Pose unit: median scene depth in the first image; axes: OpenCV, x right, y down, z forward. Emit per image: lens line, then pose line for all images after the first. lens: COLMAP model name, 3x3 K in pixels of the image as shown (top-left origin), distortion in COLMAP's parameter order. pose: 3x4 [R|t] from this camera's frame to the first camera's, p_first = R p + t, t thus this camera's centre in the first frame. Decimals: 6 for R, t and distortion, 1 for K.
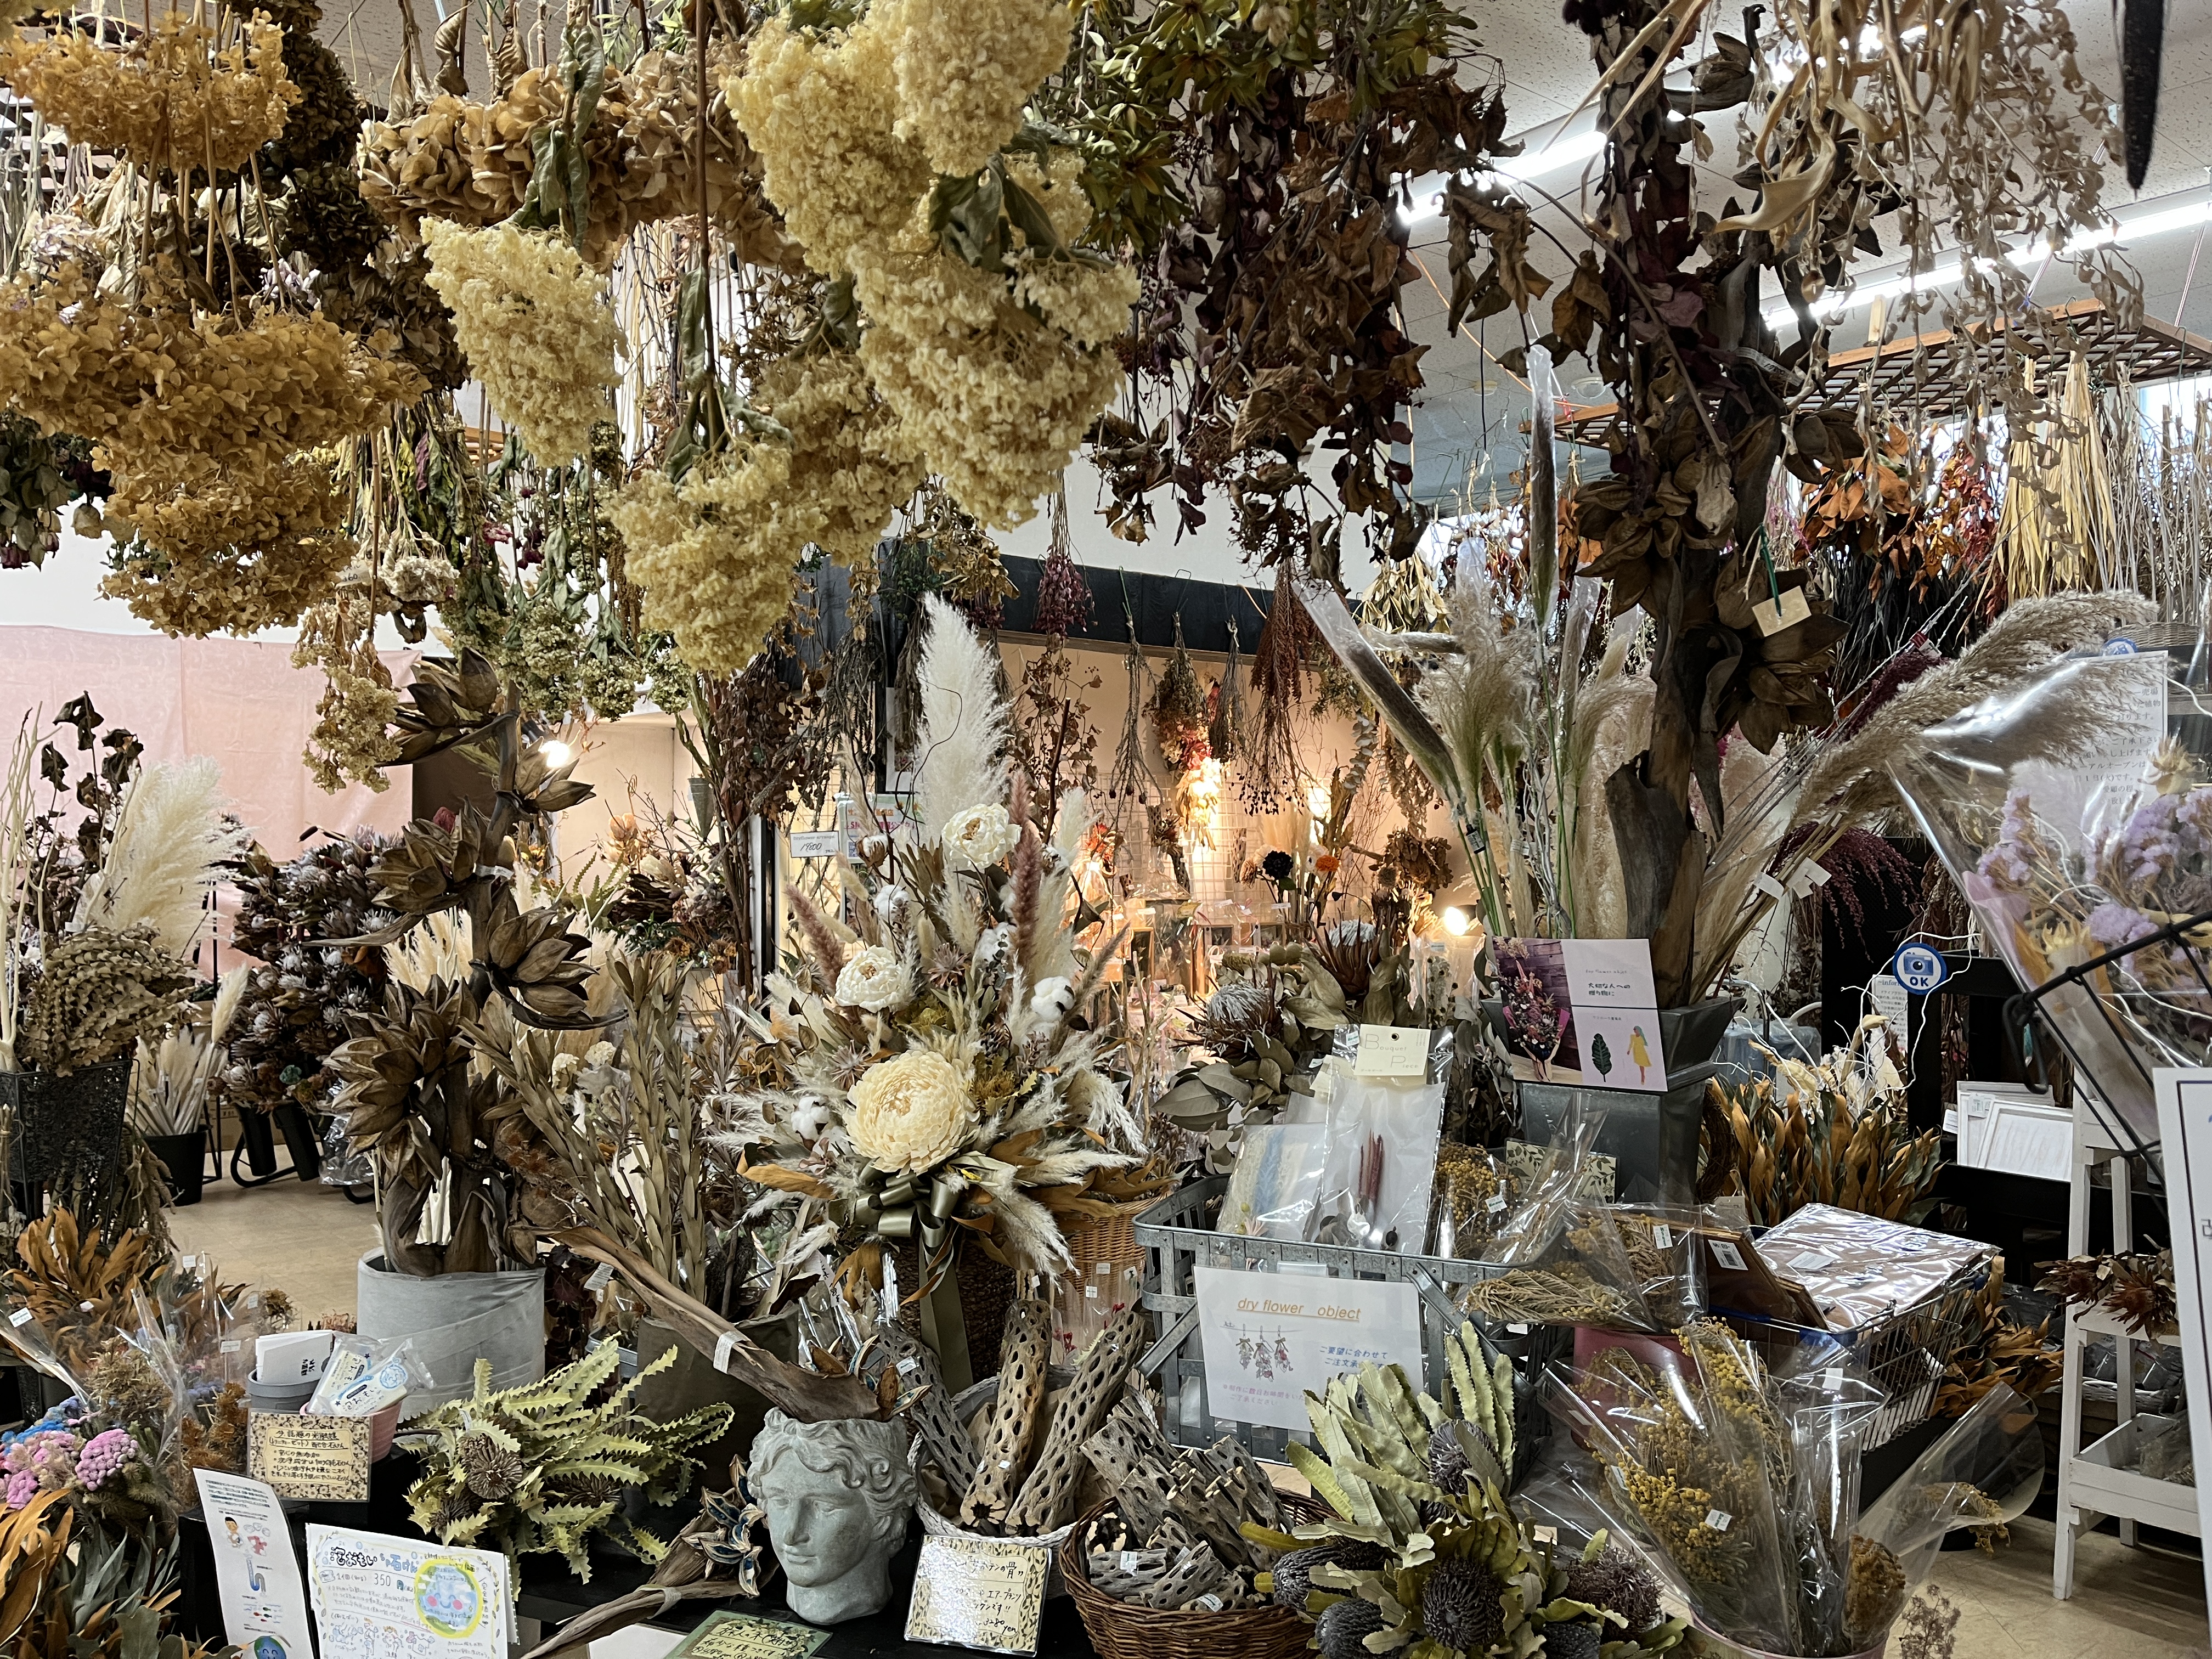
lens RADIAL K [[1658.8, 0, 1106.0], [0, 1658.8, 829.5], [0, 0, 1]] dist [0.123401, -0.180631]
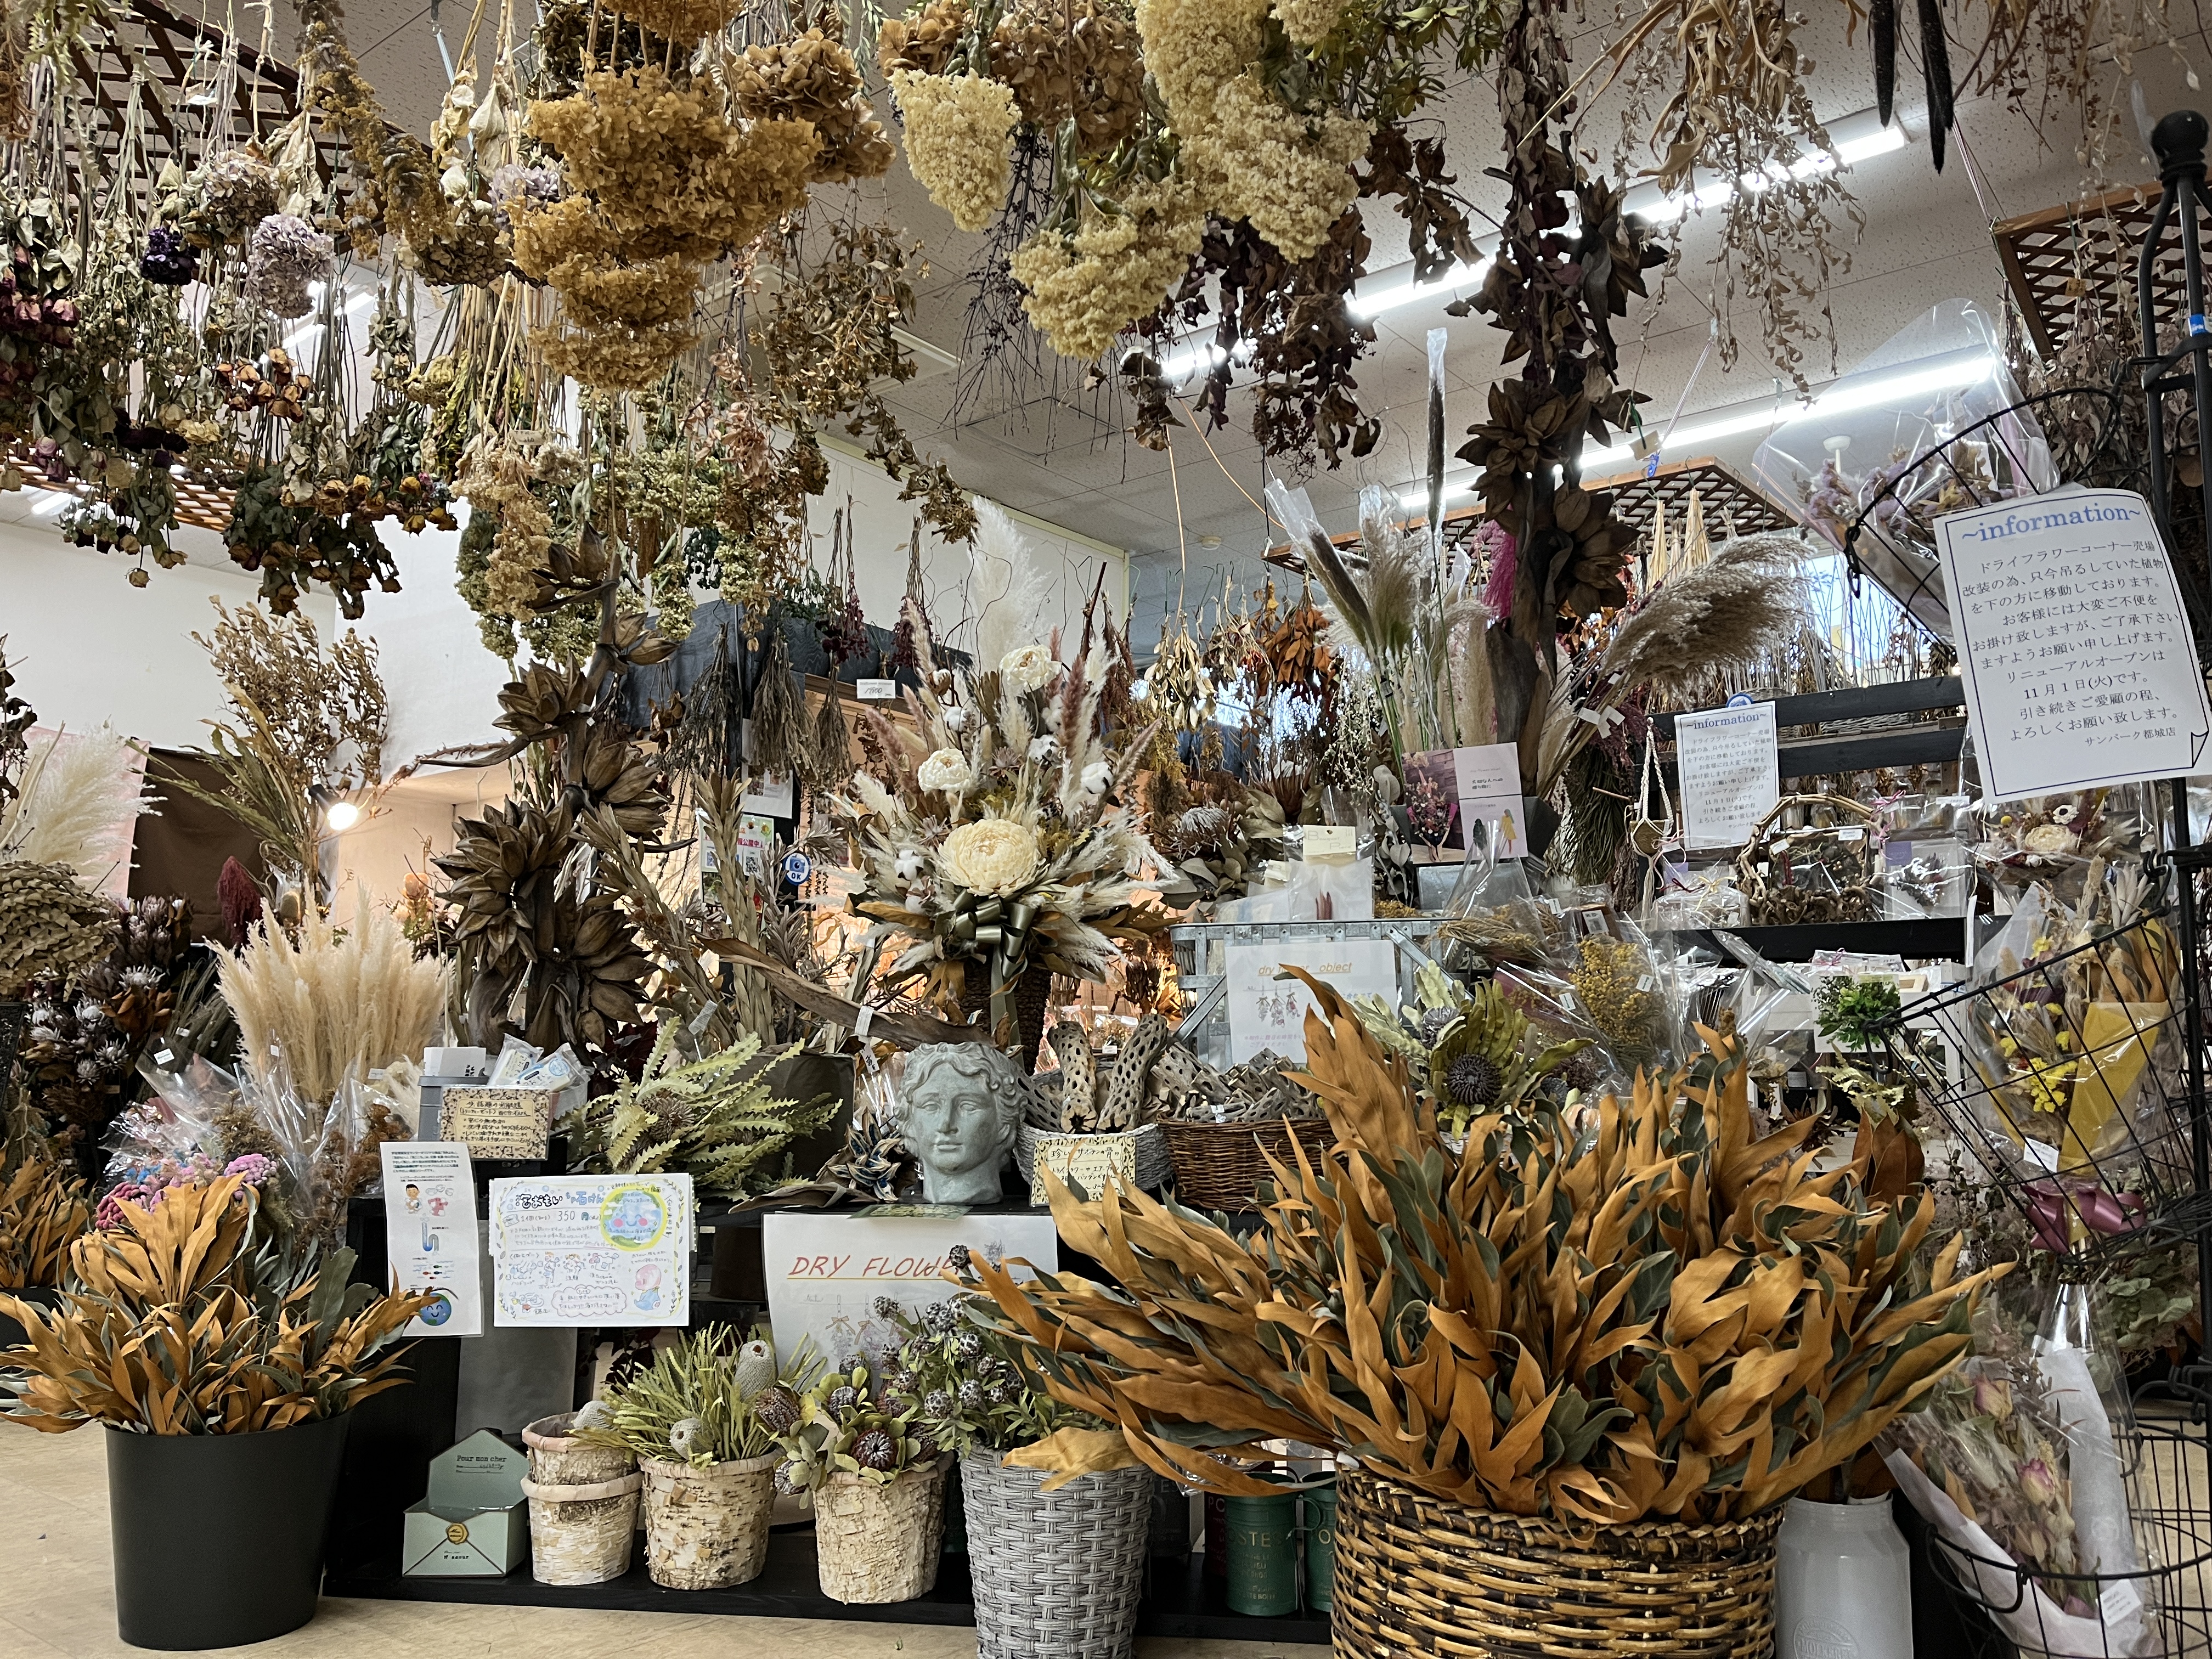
lens RADIAL K [[1658.8, 0, 1106.0], [0, 1658.8, 829.5], [0, 0, 1]] dist [0.123401, -0.180631]
pose [[0.975285, 0.031897, 0.218635, -0.310484], [-0.001316, 0.990346, -0.138613, 0.322967], [-0.220946, 0.134900, 0.965912, -0.269514]]
